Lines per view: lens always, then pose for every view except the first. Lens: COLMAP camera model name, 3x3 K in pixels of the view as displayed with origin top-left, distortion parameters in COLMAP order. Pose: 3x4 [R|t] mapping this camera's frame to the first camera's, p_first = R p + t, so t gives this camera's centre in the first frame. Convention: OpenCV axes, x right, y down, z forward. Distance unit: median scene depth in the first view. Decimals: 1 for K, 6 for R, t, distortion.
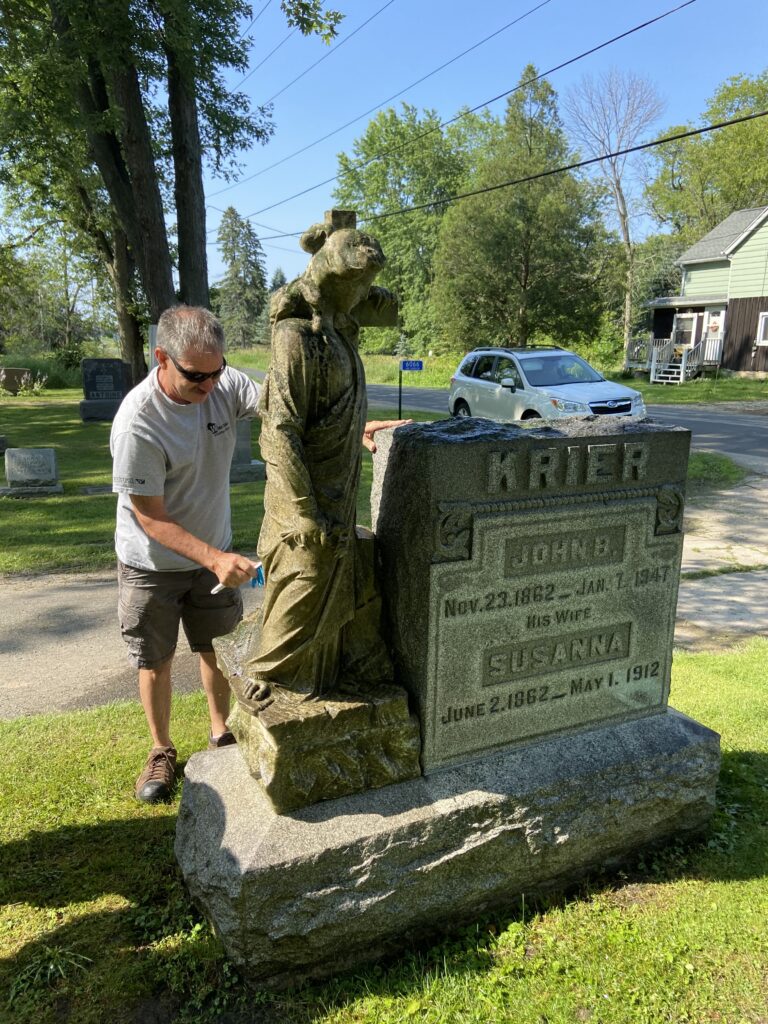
lens RADIAL K [[779.3, 0, 319.3], [0, 779.3, 497.8], [0, 0, 1]] dist [0.089446, -0.092110]
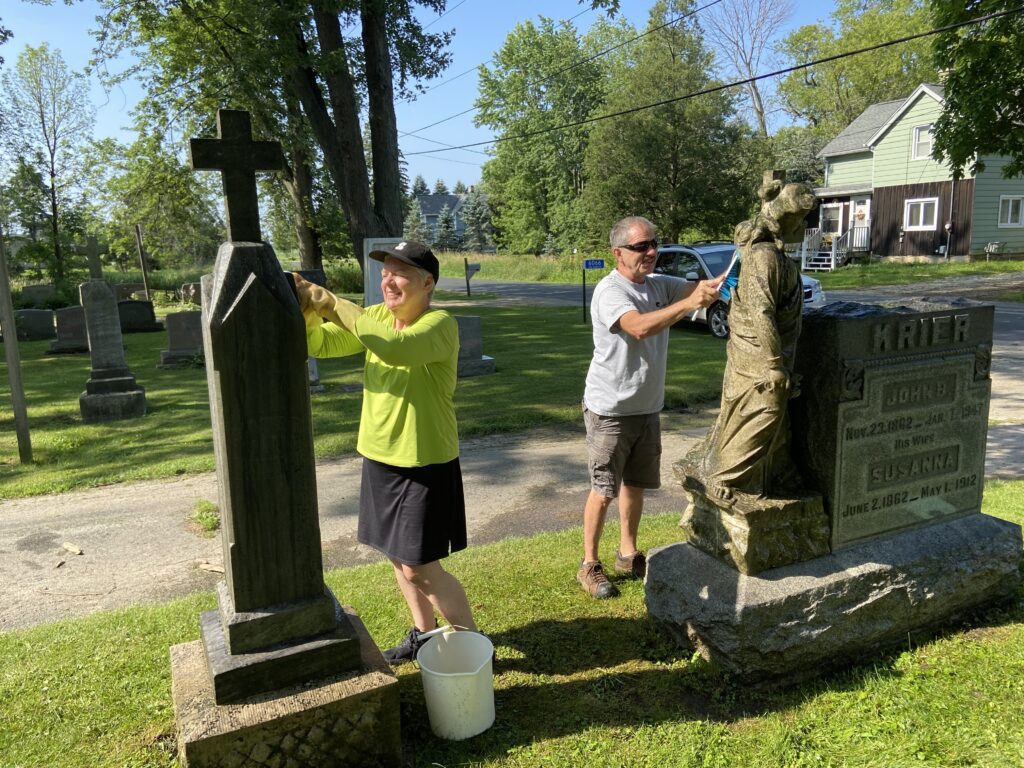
lens RADIAL K [[779.3, 0, 443.2], [0, 779.3, 366.0], [0, 0, 1]] dist [0.089446, -0.092110]
pose [[0.999110, -0.040995, -0.009904, -0.496142], [0.040548, 0.998304, -0.041772, 0.041438], [0.011600, 0.041333, 0.999078, -0.418344]]
